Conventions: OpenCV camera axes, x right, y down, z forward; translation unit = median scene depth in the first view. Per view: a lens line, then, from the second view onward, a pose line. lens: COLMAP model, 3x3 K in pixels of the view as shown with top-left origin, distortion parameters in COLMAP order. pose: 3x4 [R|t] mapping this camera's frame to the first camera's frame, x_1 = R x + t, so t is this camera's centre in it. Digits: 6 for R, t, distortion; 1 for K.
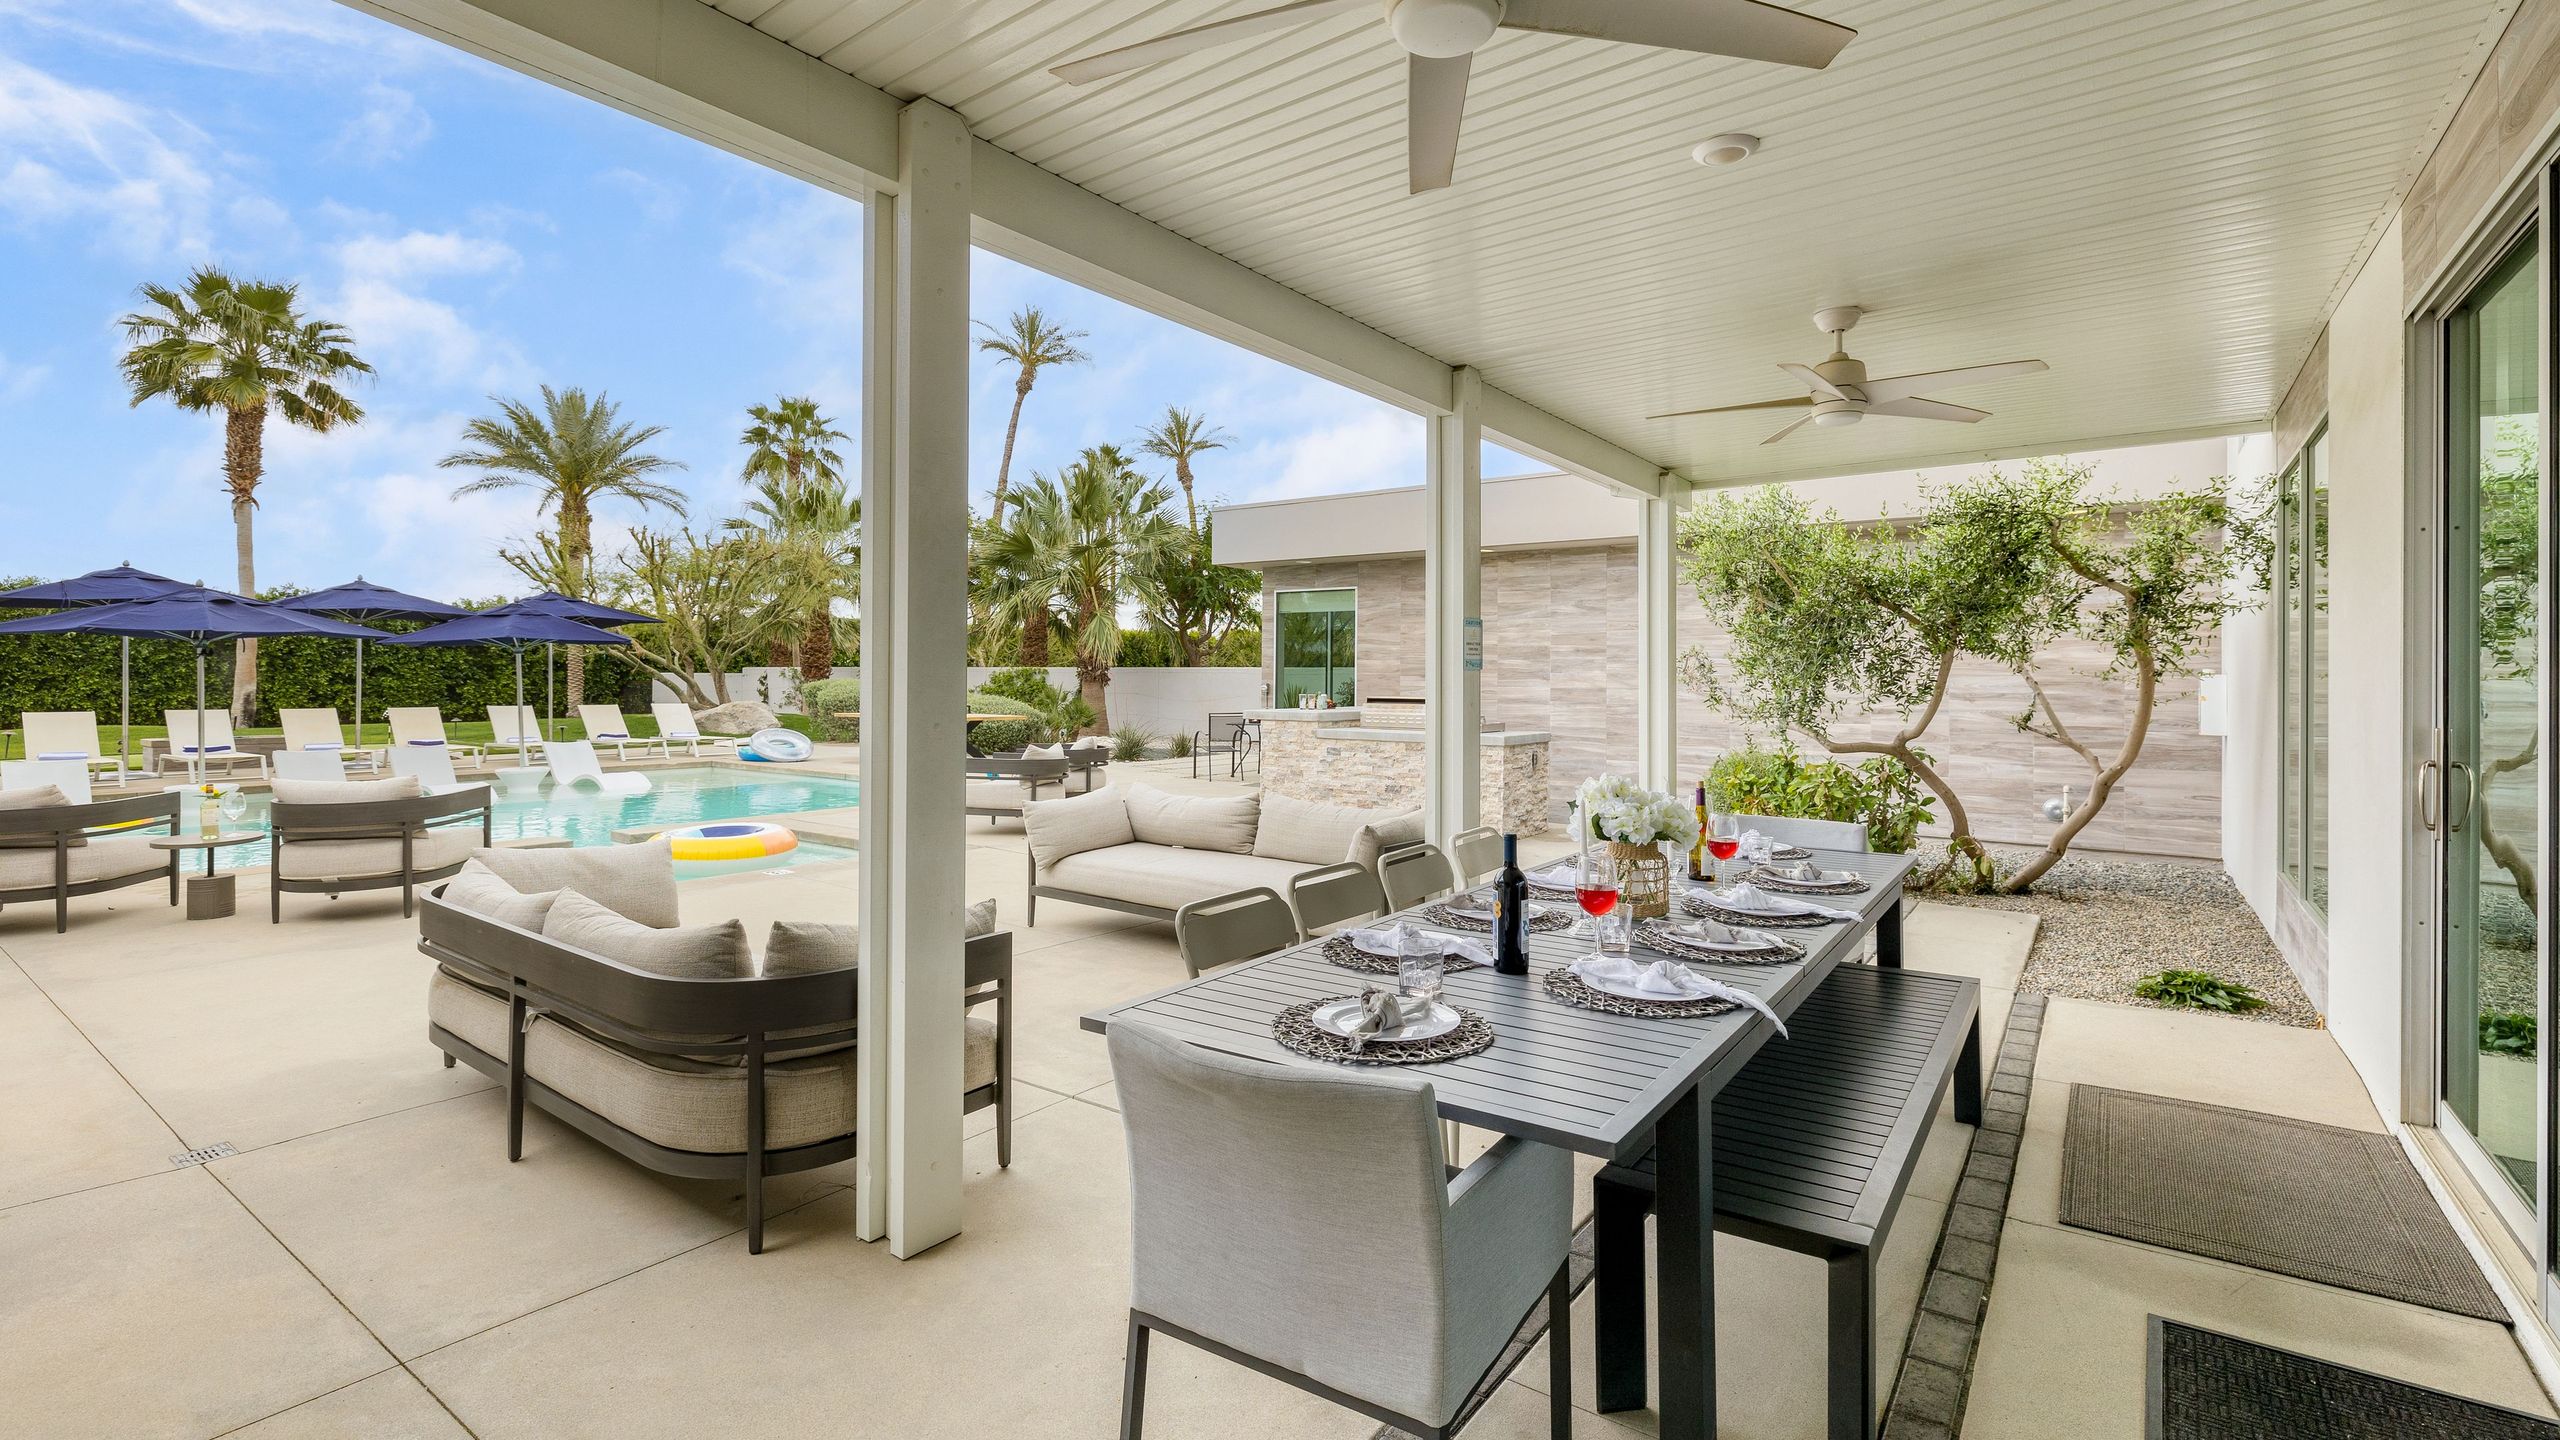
lens RADIAL K [[1119.3, 0, 1280.0], [0, 1119.3, 720.0], [0, 0, 1]] dist [-0.001092, -0.000473]
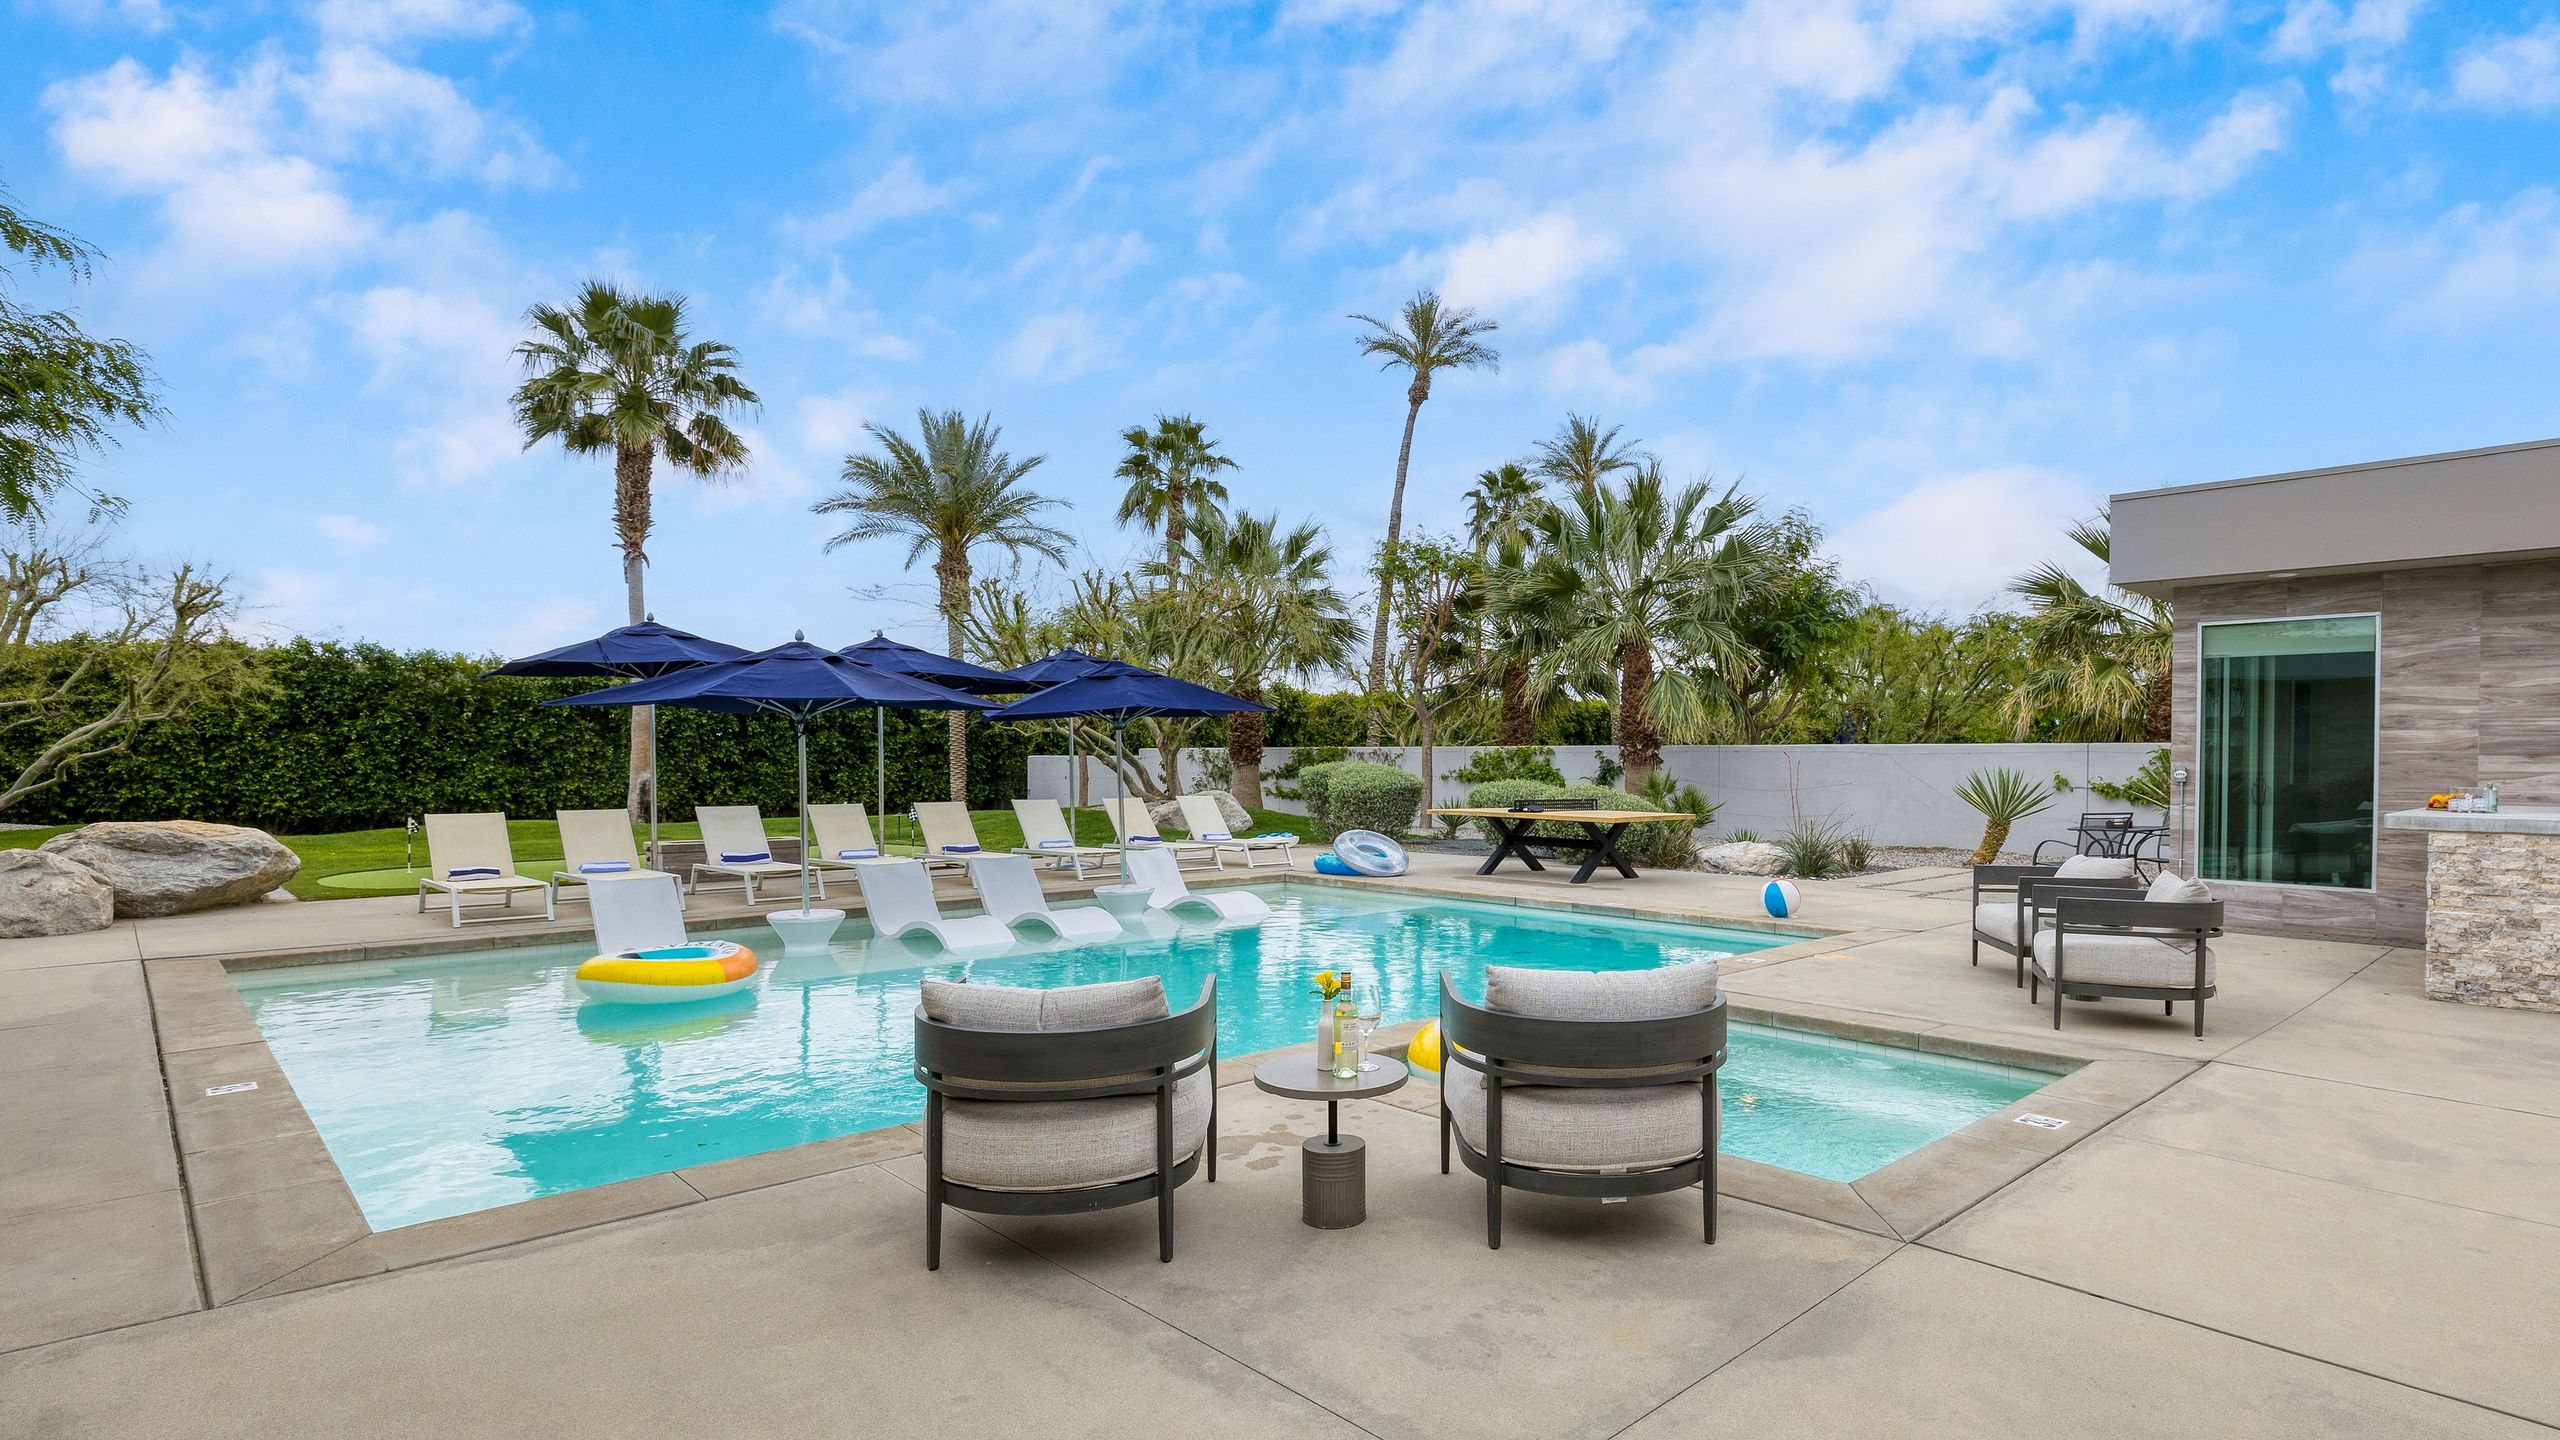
lens RADIAL K [[1293.0, 0, 1285.1], [0, 1293.0, 830.1], [0, 0, 1]] dist [0.001607, 0.000451]
pose [[0.983357, 0.005685, -0.181597, -0.250343], [-0.002499, 0.999839, 0.017770, -0.005739], [0.181669, -0.017020, 0.983212, 0.111556]]
